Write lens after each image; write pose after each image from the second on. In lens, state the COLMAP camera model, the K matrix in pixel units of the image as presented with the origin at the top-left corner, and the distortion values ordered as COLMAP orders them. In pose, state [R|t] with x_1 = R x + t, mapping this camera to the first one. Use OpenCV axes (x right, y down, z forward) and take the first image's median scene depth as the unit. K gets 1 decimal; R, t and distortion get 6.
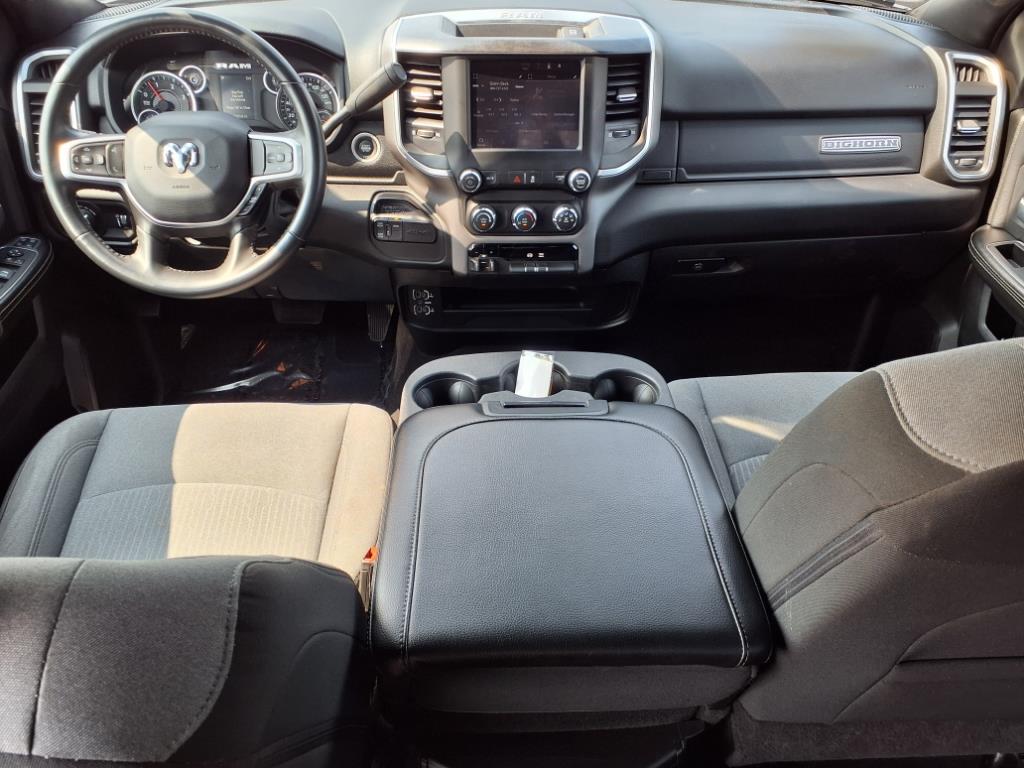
lens RADIAL K [[814.1, 0, 512.0], [0, 814.1, 384.0], [0, 0, 1]] dist [0.201229, -0.677898]
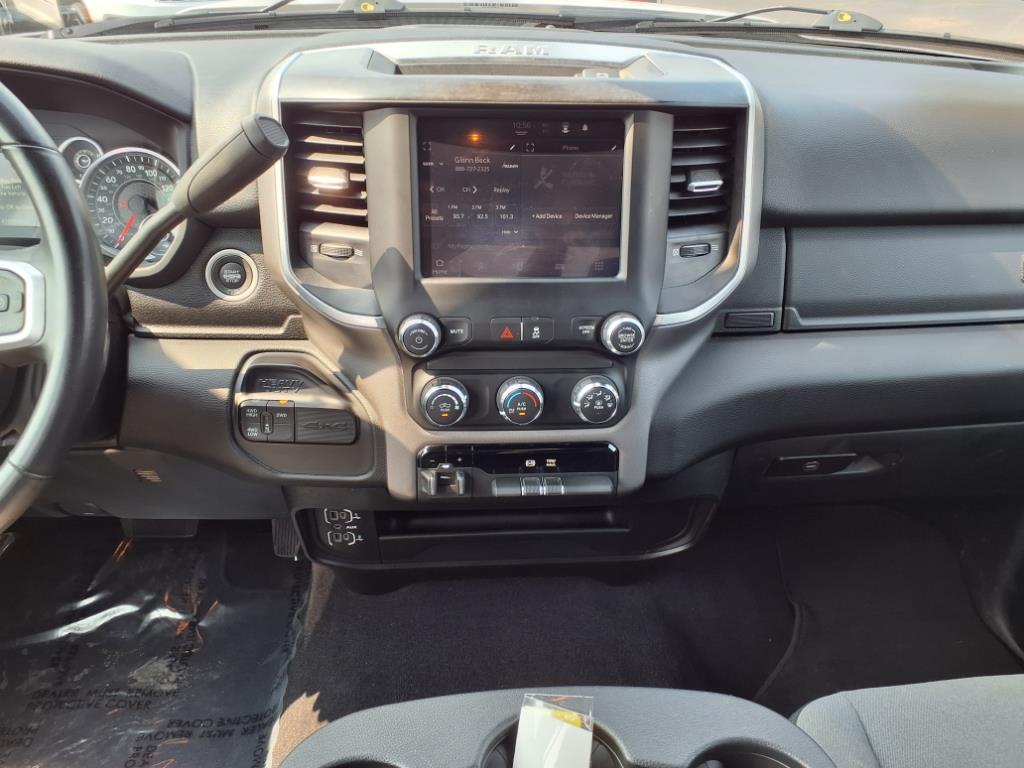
lens RADIAL K [[814.1, 0, 512.0], [0, 814.1, 384.0], [0, 0, 1]] dist [0.201229, -0.677898]
pose [[0.999485, -0.006941, 0.031338, -0.007349], [0.010974, 0.991397, -0.130425, -0.143744], [-0.030163, 0.130701, 0.990963, 0.468641]]
